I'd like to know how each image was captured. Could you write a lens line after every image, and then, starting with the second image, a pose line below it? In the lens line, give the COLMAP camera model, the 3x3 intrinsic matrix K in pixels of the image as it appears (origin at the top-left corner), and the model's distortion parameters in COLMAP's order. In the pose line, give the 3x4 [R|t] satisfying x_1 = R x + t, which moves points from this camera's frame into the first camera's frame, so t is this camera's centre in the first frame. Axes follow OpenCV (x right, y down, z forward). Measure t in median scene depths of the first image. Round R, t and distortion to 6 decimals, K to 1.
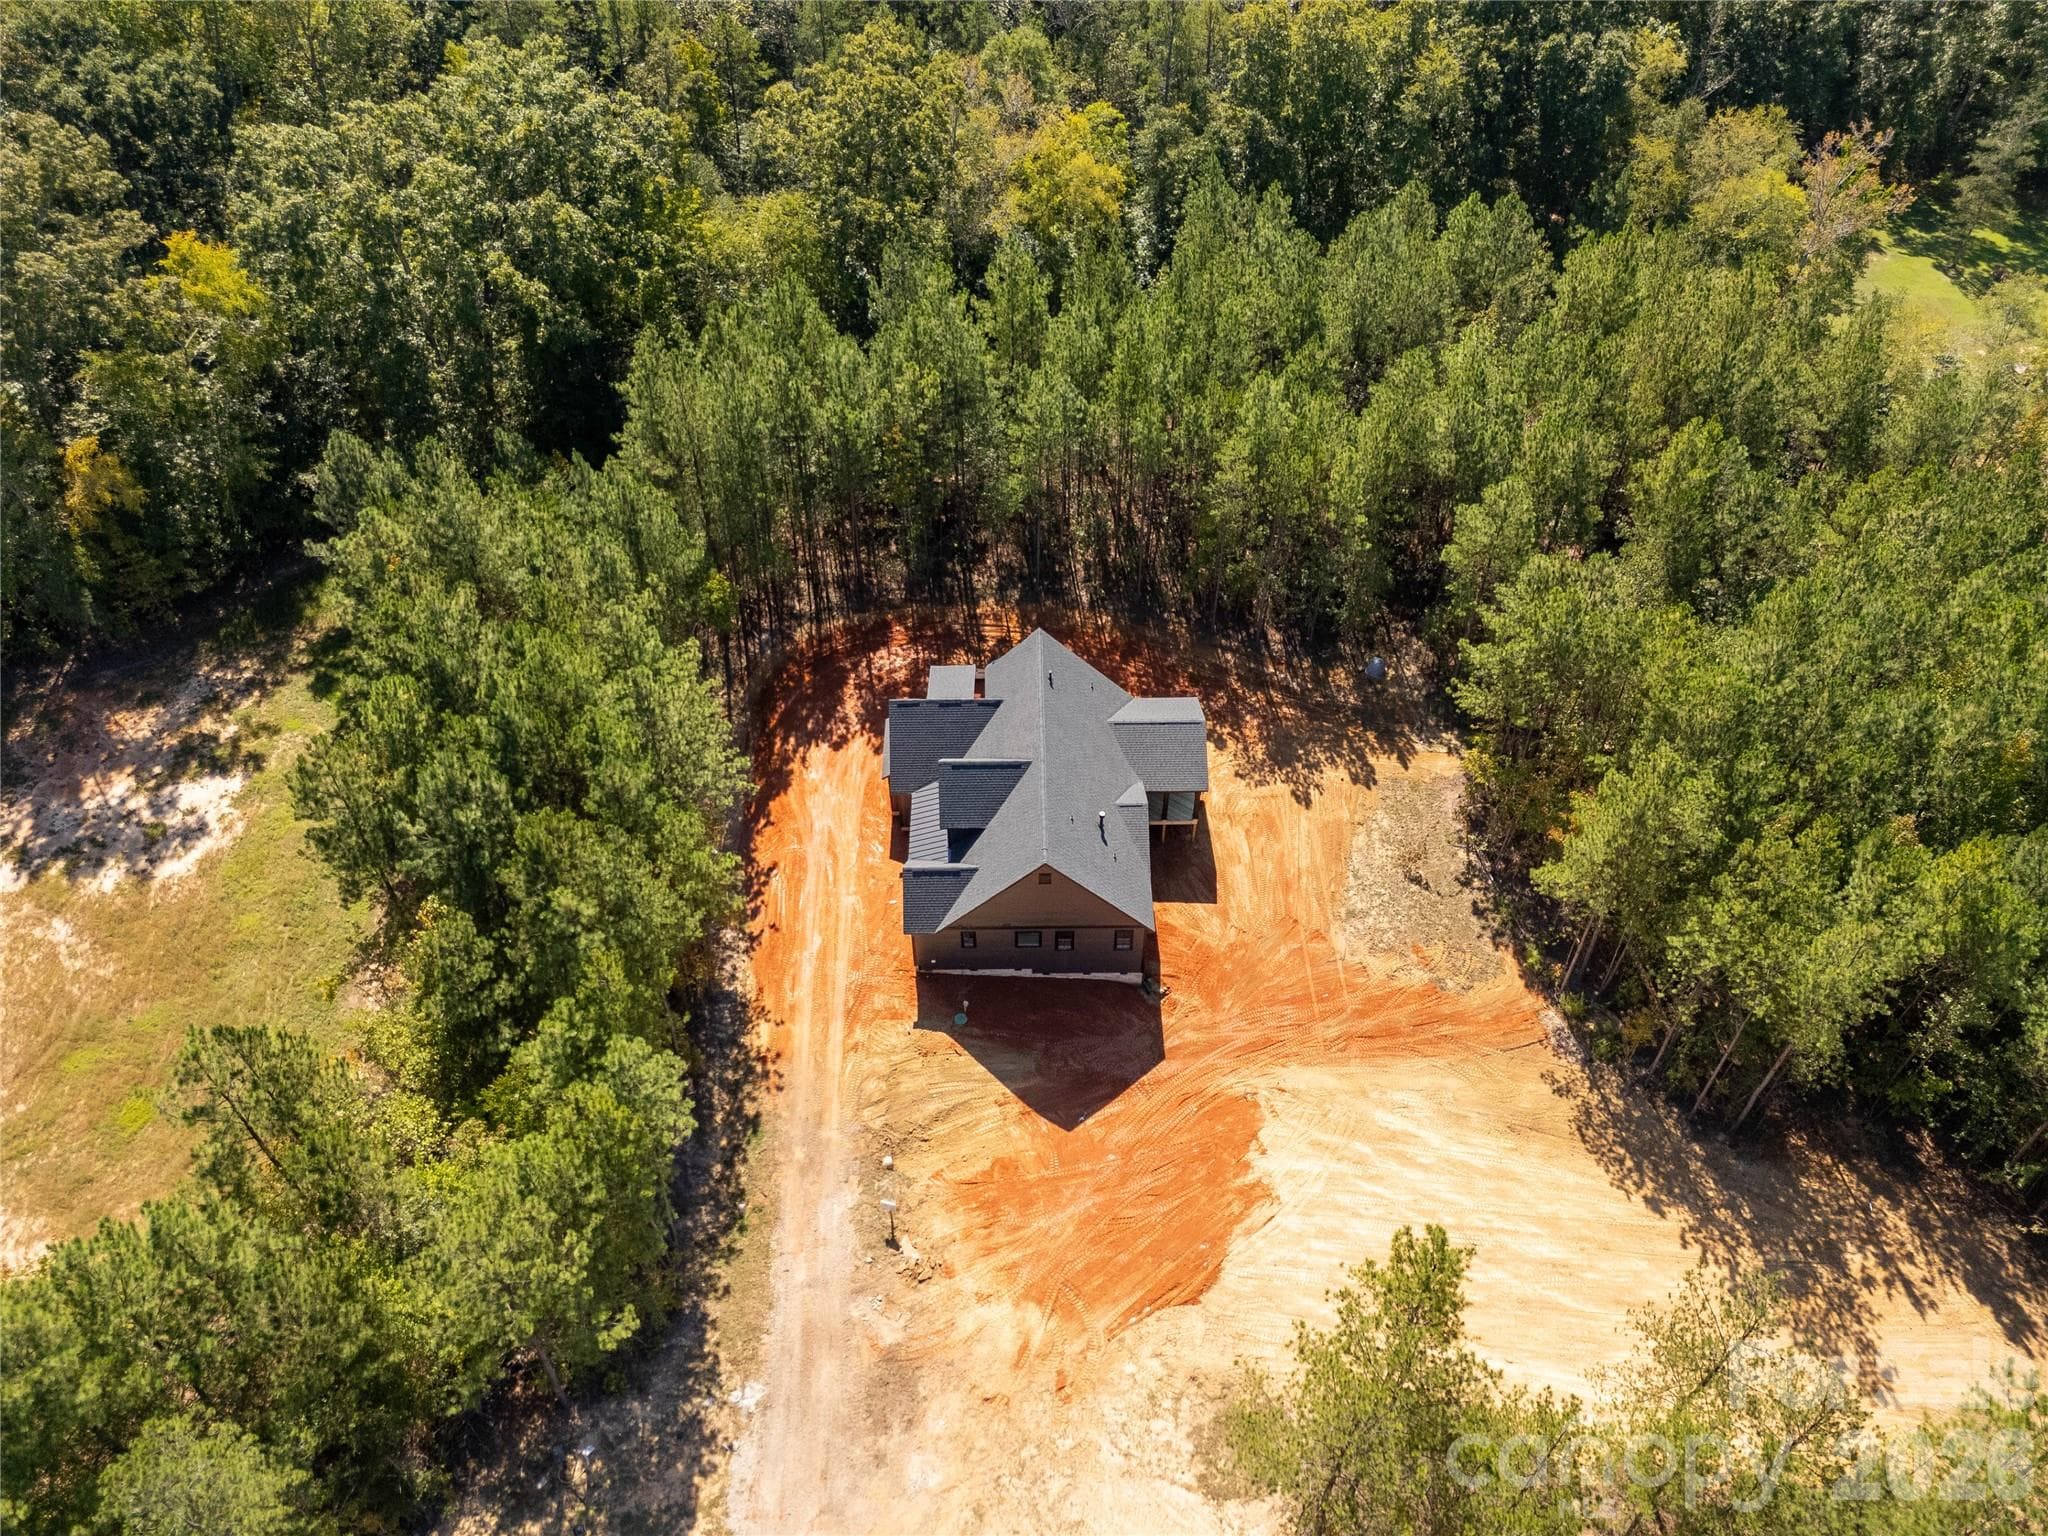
lens RADIAL K [[1514.5, 0, 1016.8], [0, 1514.5, 765.4], [0, 0, 1]] dist [0.062956, -0.051910]
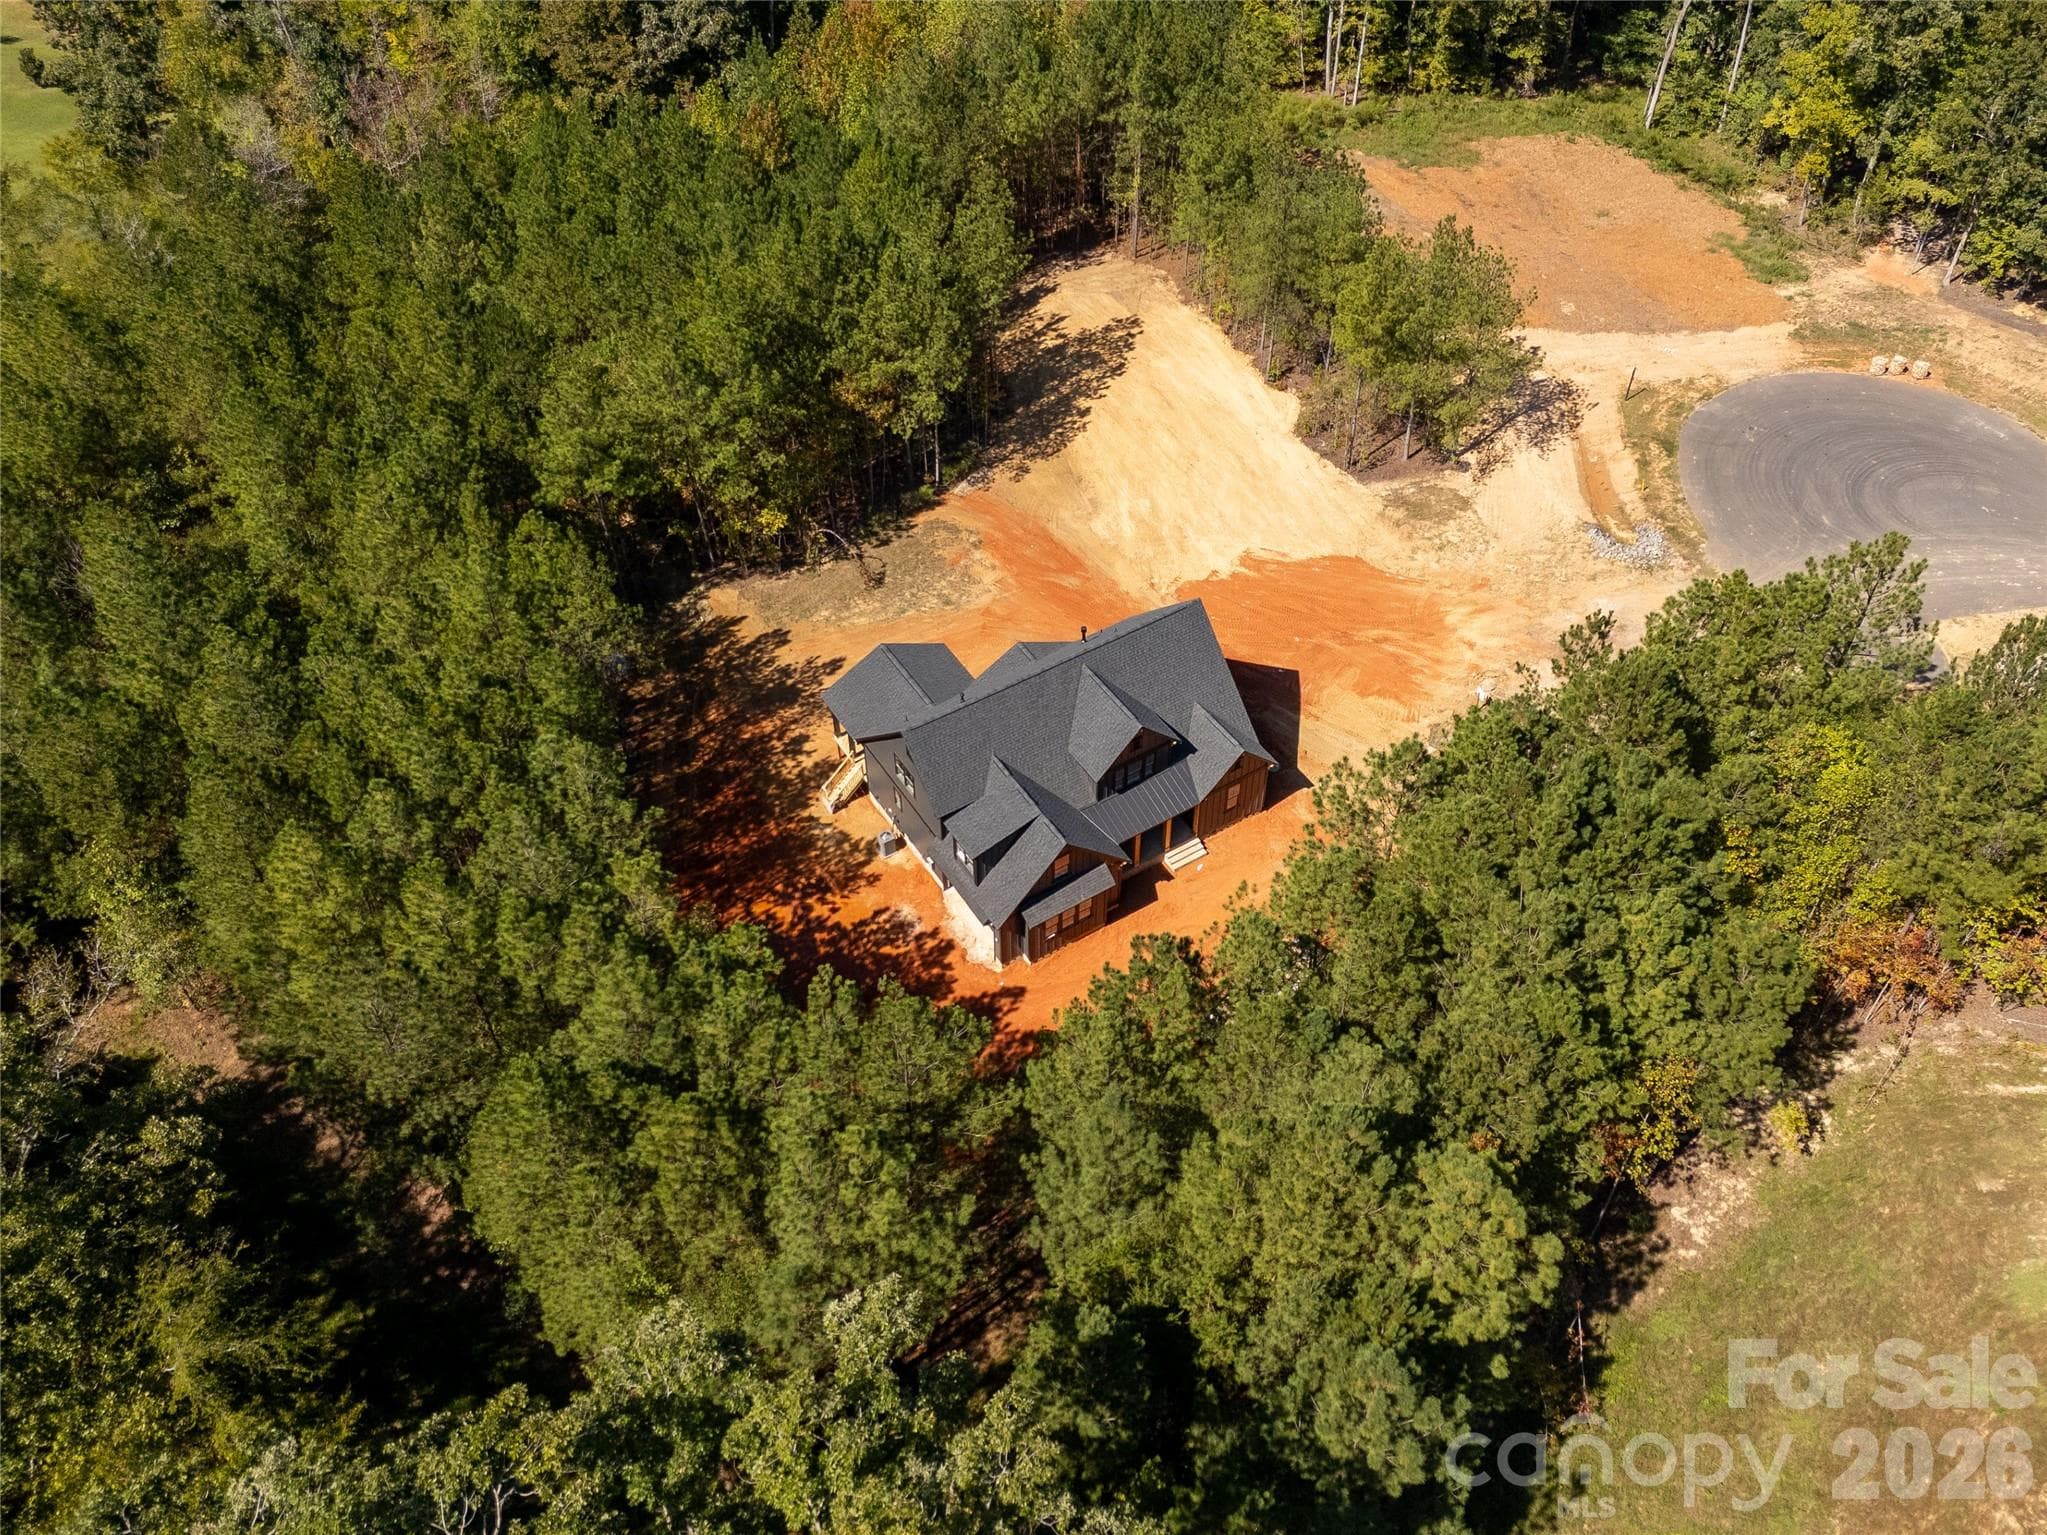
lens RADIAL K [[1513.7, 0, 1029.3], [0, 1513.7, 806.5], [0, 0, 1]] dist [0.062956, -0.051910]
pose [[-0.524357, -0.641416, 0.560032, -0.551772], [0.626496, 0.154811, 0.763895, -0.726152], [-0.576674, 0.751412, 0.320668, 0.805527]]
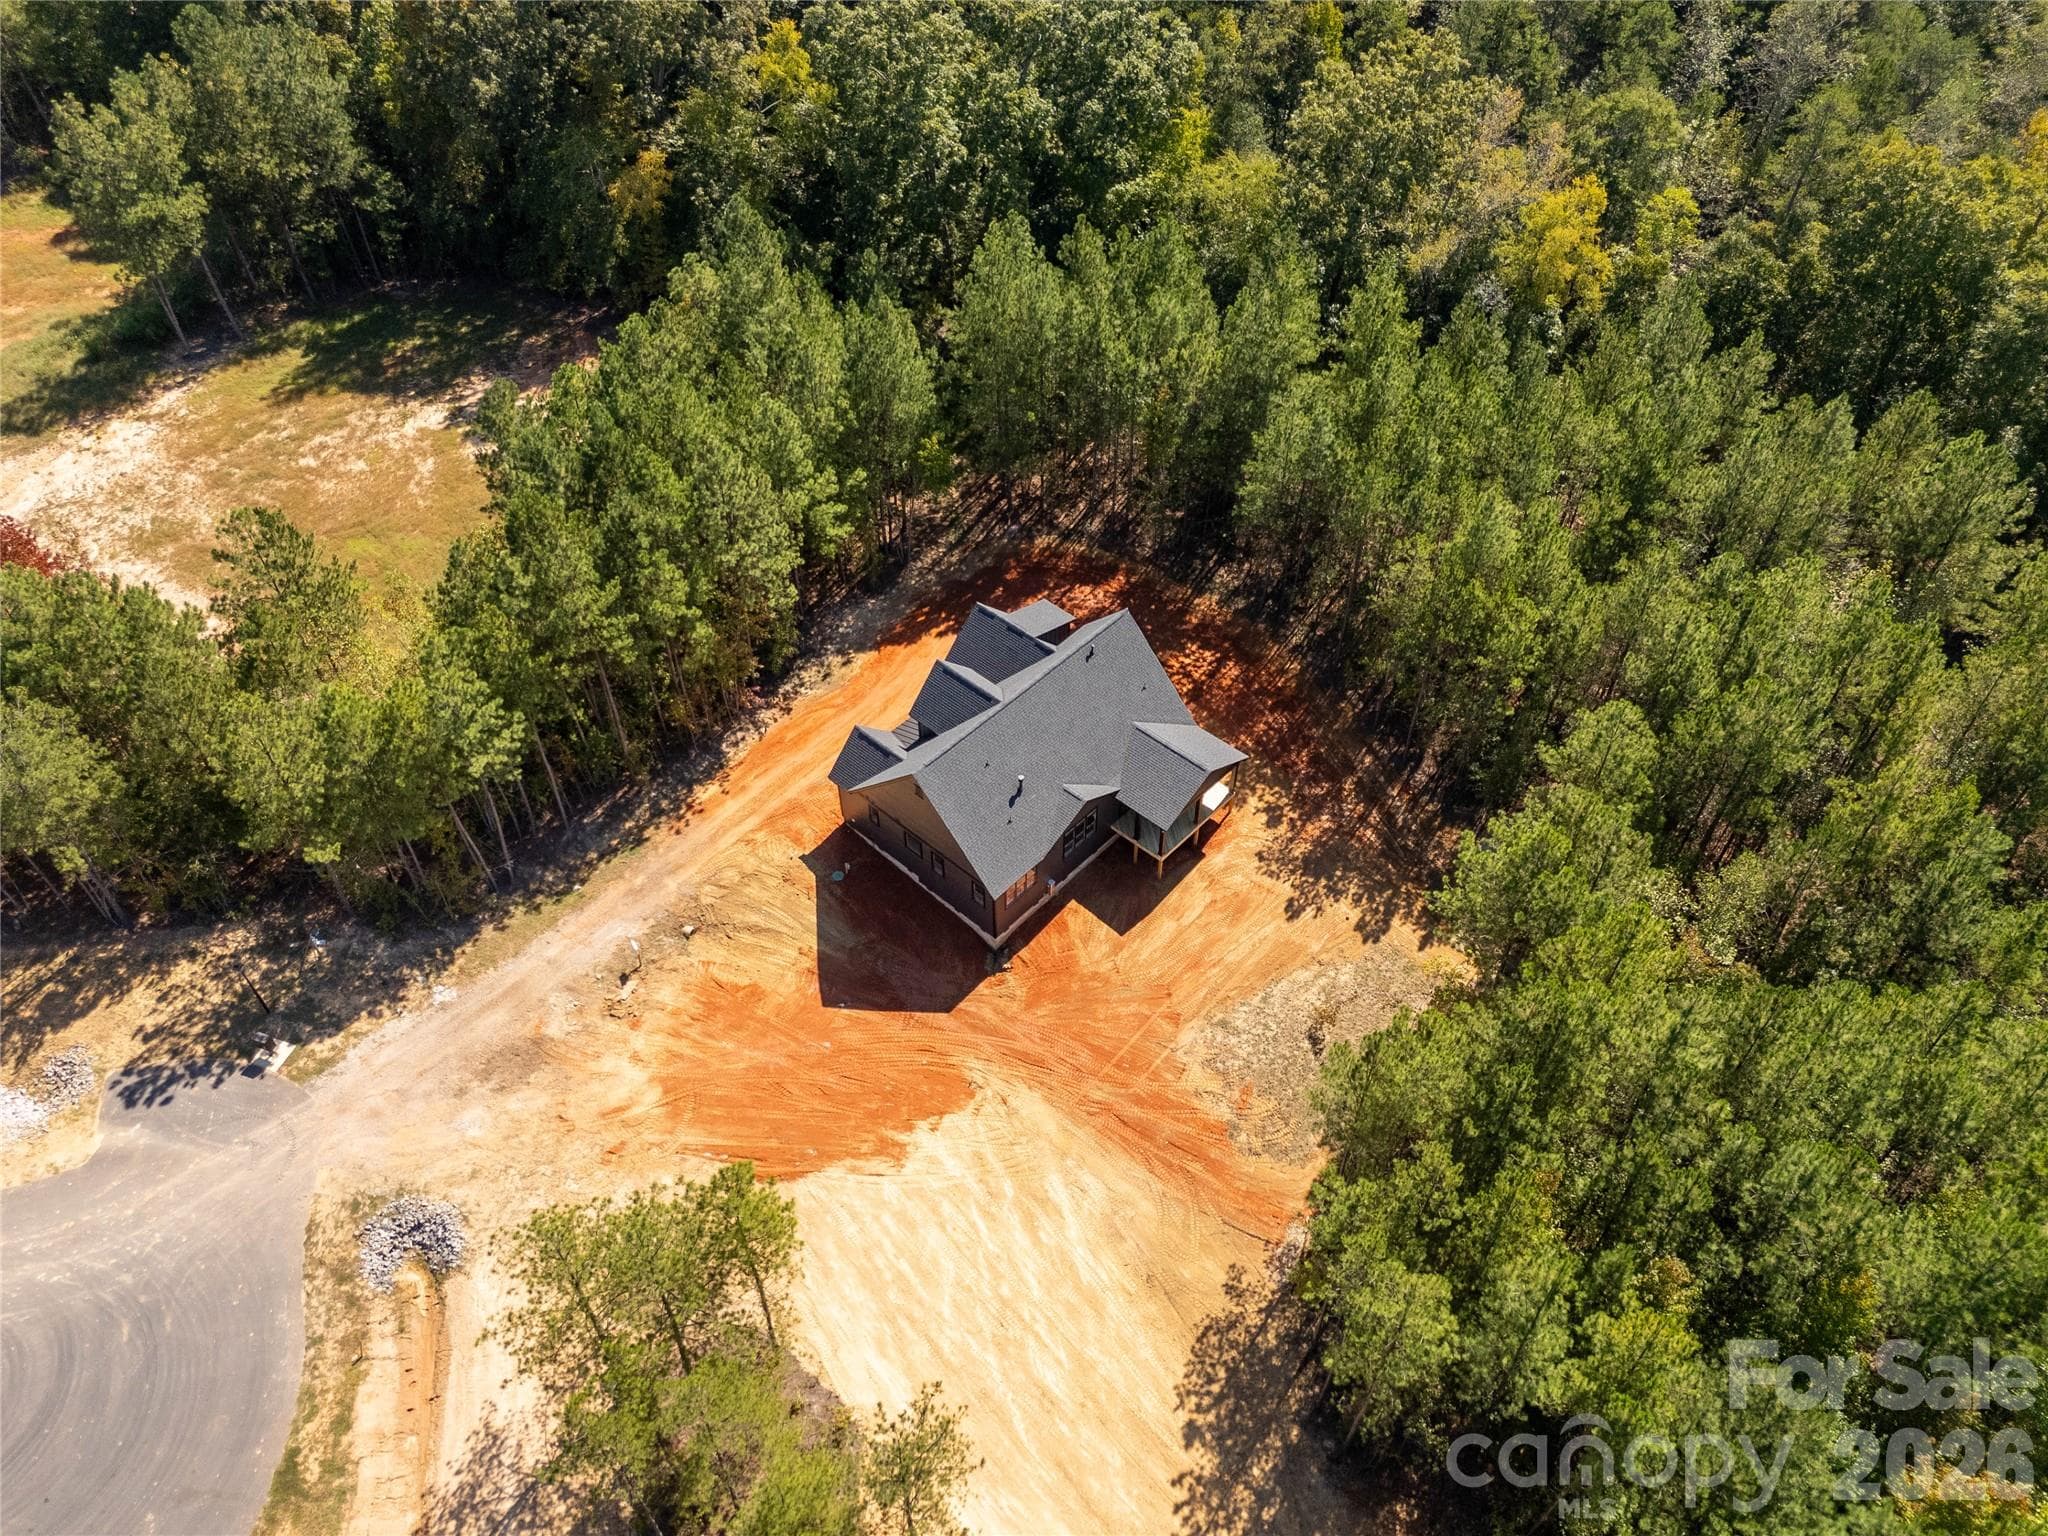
lens RADIAL K [[1514.5, 0, 1023.9], [0, 1514.5, 761.2], [0, 0, 1]] dist [0.062956, -0.051910]
pose [[0.731807, 0.500157, -0.462926, 0.532666], [-0.496212, 0.856655, 0.141125, -0.124662], [0.467153, 0.126433, 0.875090, 0.106536]]
